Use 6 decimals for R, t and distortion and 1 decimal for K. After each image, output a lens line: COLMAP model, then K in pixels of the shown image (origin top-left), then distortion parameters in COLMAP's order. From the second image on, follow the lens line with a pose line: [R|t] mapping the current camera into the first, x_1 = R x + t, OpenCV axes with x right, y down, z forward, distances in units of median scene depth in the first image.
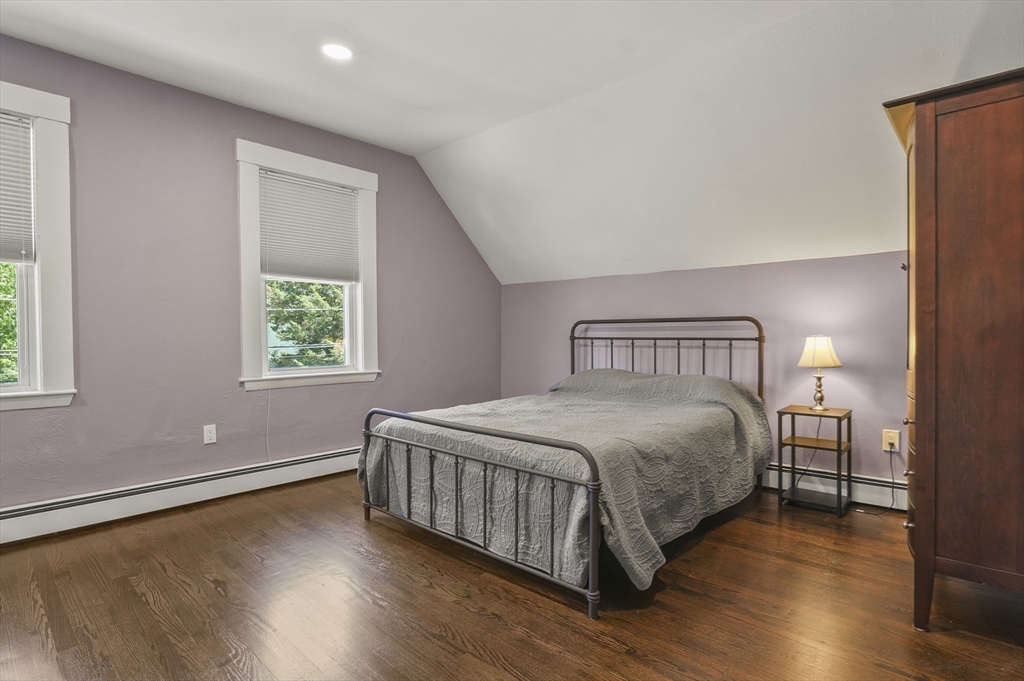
lens RADIAL K [[521.1, 0, 511.6], [0, 521.1, 338.1], [0, 0, 1]] dist [-0.024446, 0.008358]
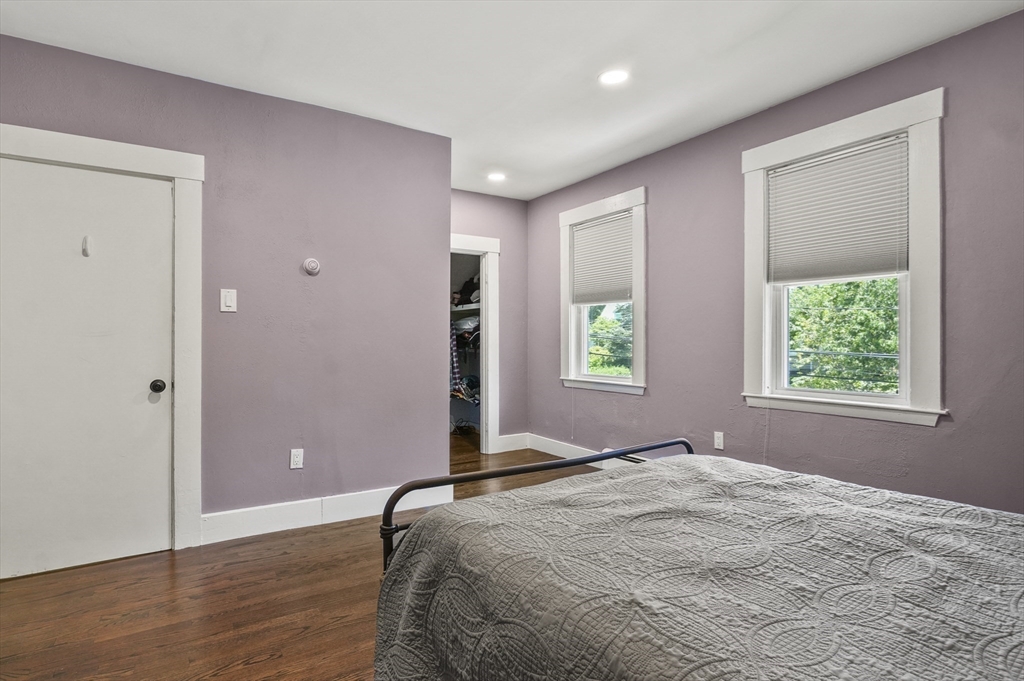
lens RADIAL K [[521.1, 0, 511.6], [0, 521.1, 338.1], [0, 0, 1]] dist [-0.024446, 0.008358]
pose [[-0.240255, -0.020953, -0.970484, 0.535672], [-0.026511, 0.999536, -0.015017, 0.001015], [0.970348, 0.022120, -0.240699, 0.799759]]
